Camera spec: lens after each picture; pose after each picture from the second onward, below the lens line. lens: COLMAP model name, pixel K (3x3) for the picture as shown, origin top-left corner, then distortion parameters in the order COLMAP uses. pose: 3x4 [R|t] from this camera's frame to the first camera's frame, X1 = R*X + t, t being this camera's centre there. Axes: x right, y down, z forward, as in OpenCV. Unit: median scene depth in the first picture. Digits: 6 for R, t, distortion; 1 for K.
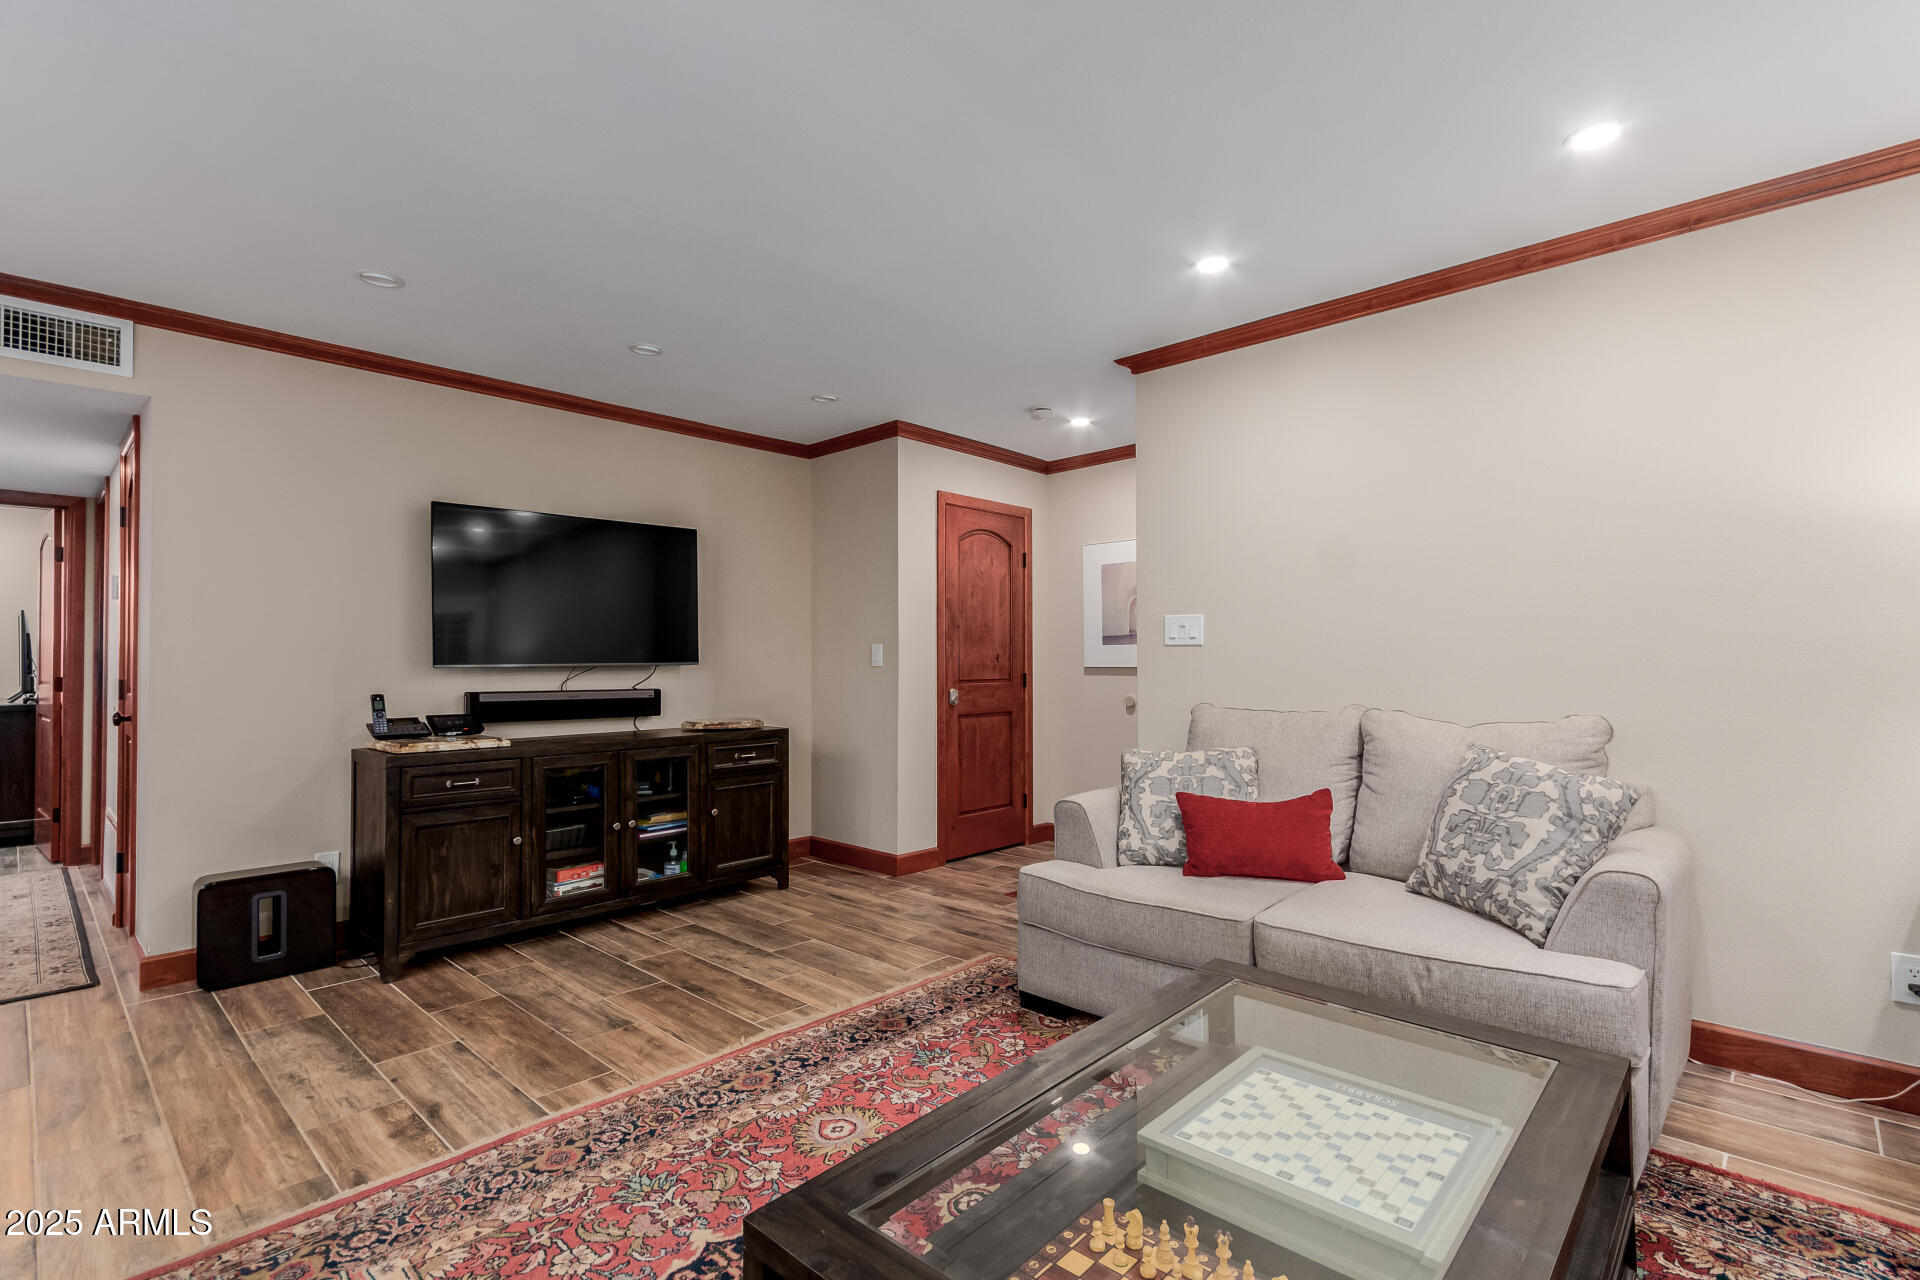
lens RADIAL K [[893.9, 0, 953.6], [0, 893.9, 647.5], [0, 0, 1]] dist [0.003949, 0.000351]
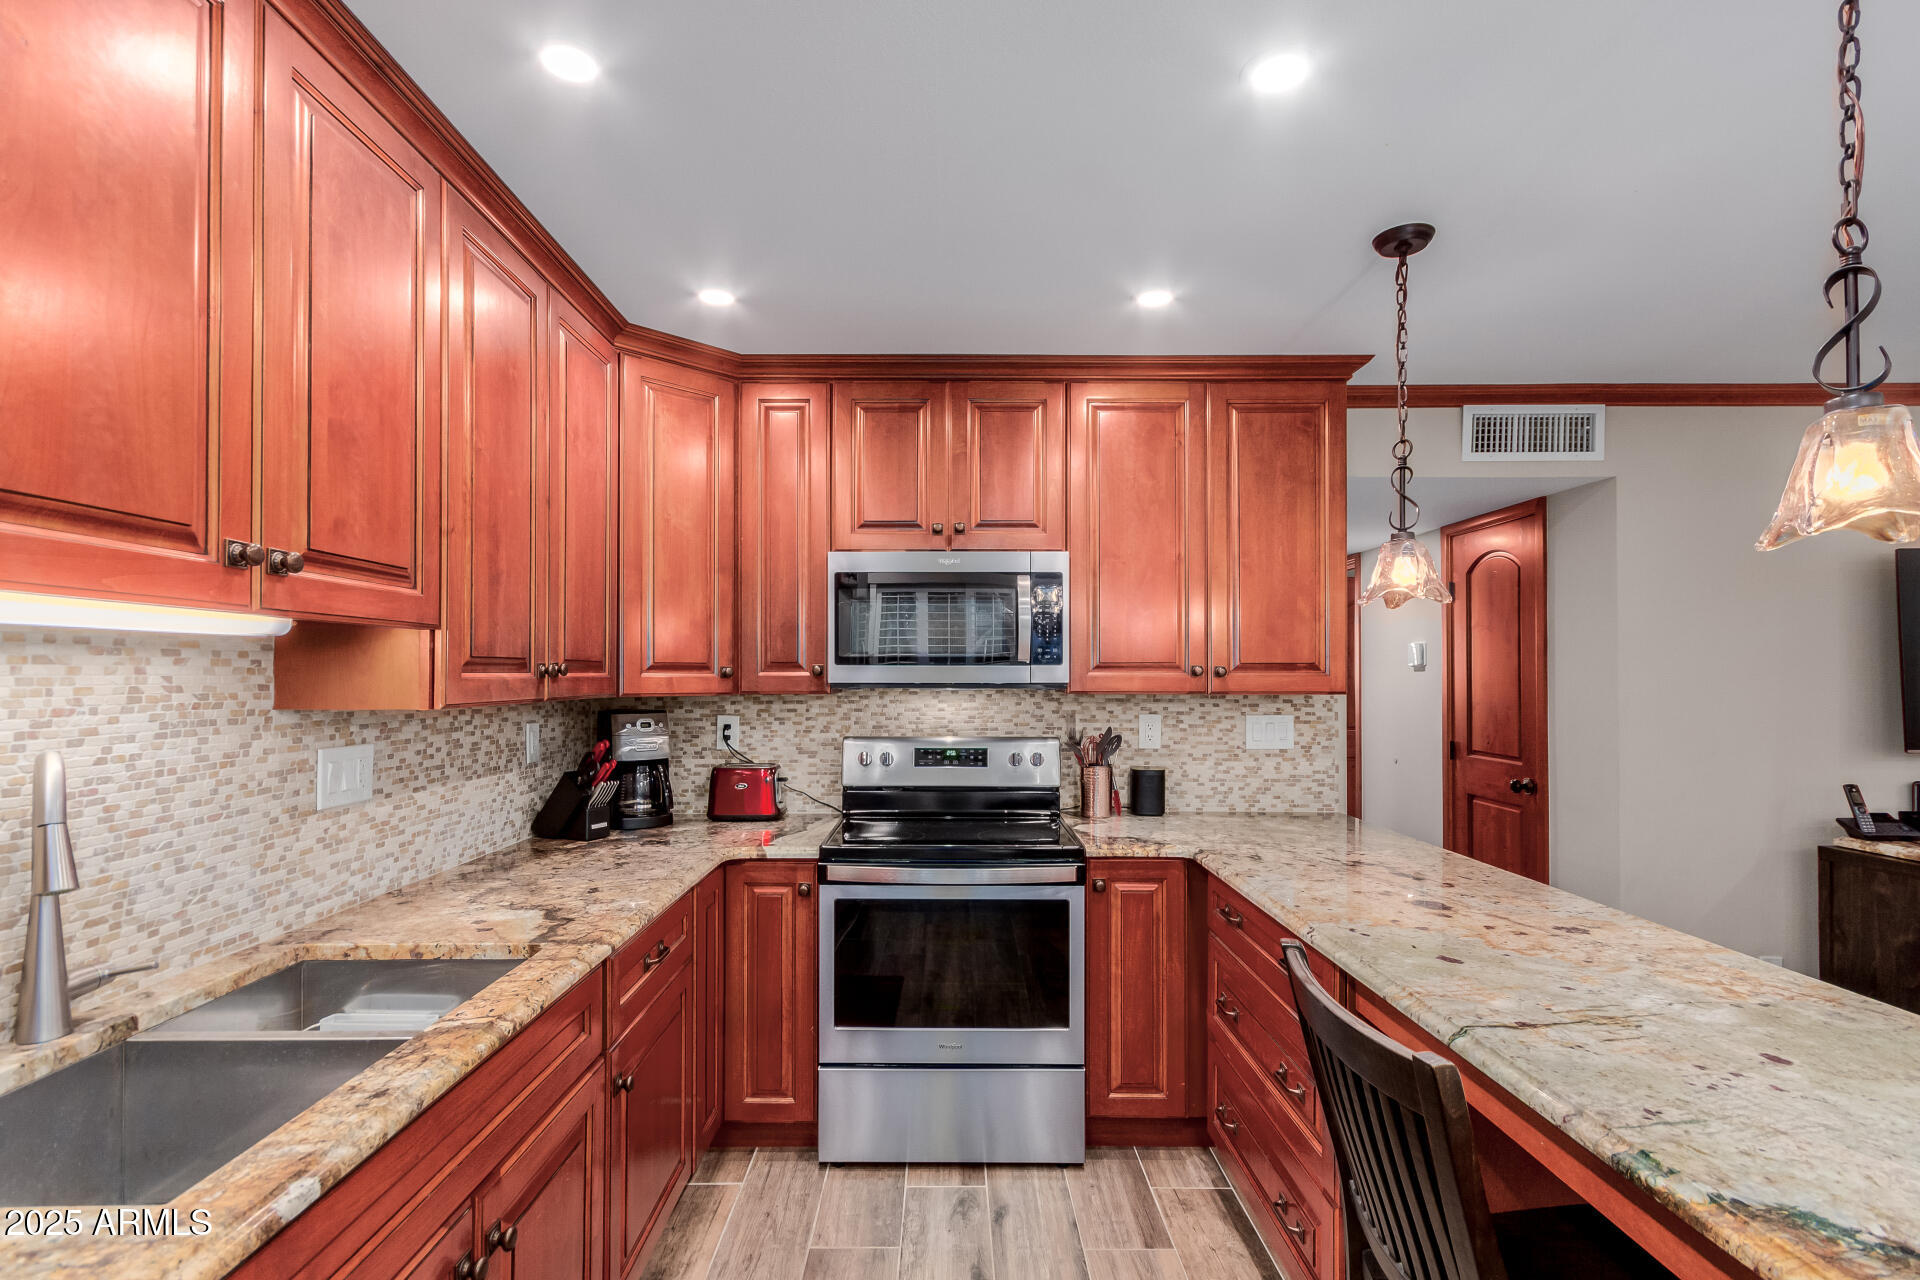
lens RADIAL K [[893.9, 0, 966.0], [0, 893.9, 659.6], [0, 0, 1]] dist [0.003949, 0.000351]
pose [[0.686149, -0.011309, -0.727373, -0.414222], [0.009570, 0.999933, -0.006519, -0.046870], [0.727398, -0.002488, 0.686212, -0.131963]]
